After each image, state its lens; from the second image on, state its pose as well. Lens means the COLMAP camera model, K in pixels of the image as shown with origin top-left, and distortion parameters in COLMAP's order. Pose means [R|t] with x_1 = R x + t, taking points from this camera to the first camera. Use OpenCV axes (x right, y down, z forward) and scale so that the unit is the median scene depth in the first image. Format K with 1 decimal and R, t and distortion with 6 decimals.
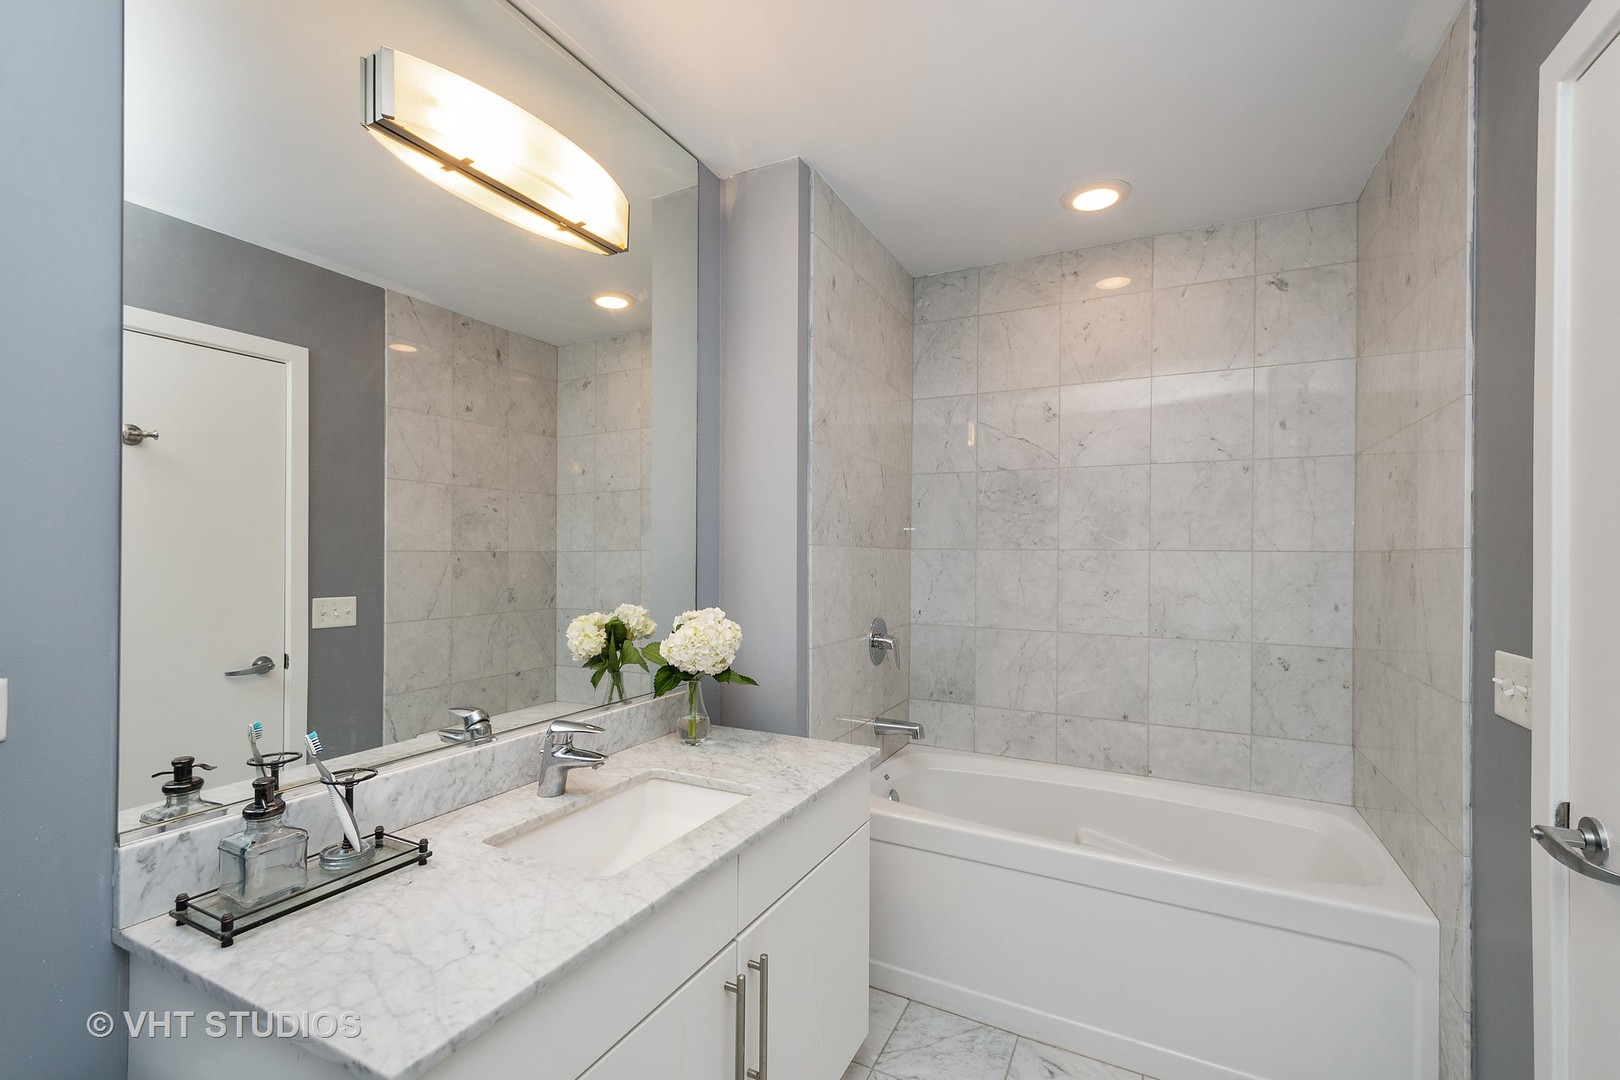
lens RADIAL K [[711.7, 0, 803.1], [0, 711.7, 542.2], [0, 0, 1]] dist [-0.001061, 0.001014]
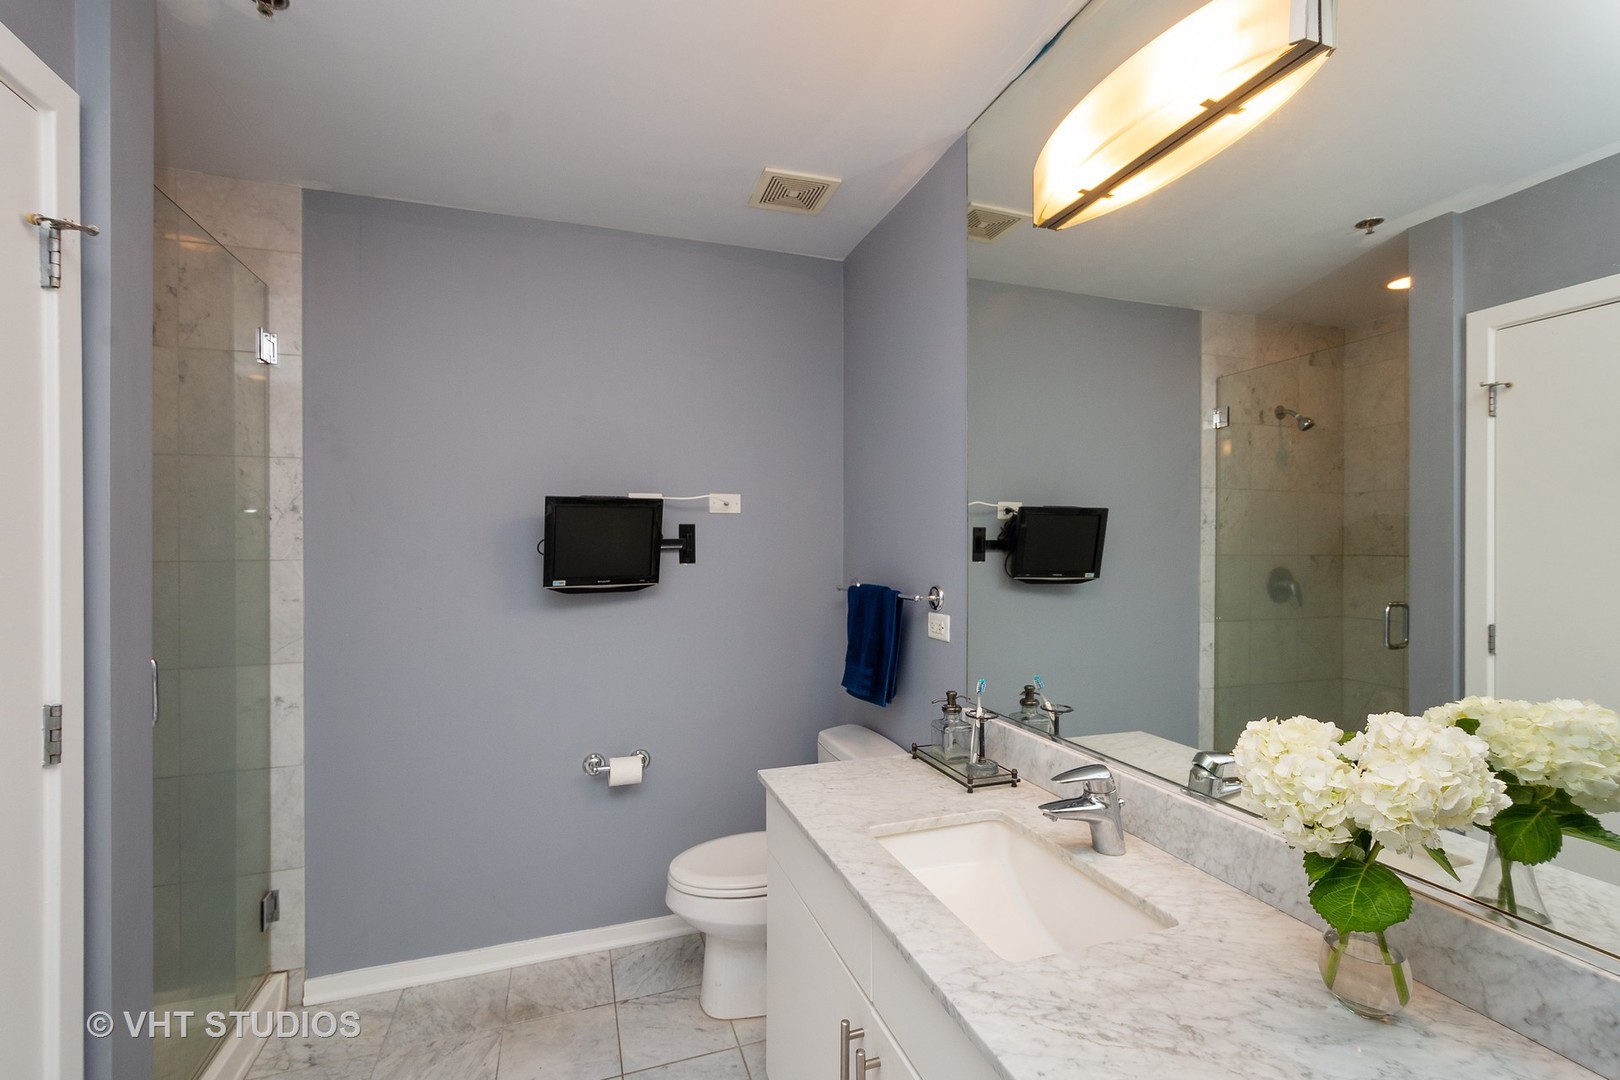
lens RADIAL K [[711.7, 0, 803.4], [0, 711.7, 550.0], [0, 0, 1]] dist [-0.001061, 0.001014]
pose [[-0.695024, -0.004211, -0.718974, 0.472039], [0.000730, 0.999978, -0.006562, 0.002508], [0.718986, -0.005086, -0.695006, 1.236543]]
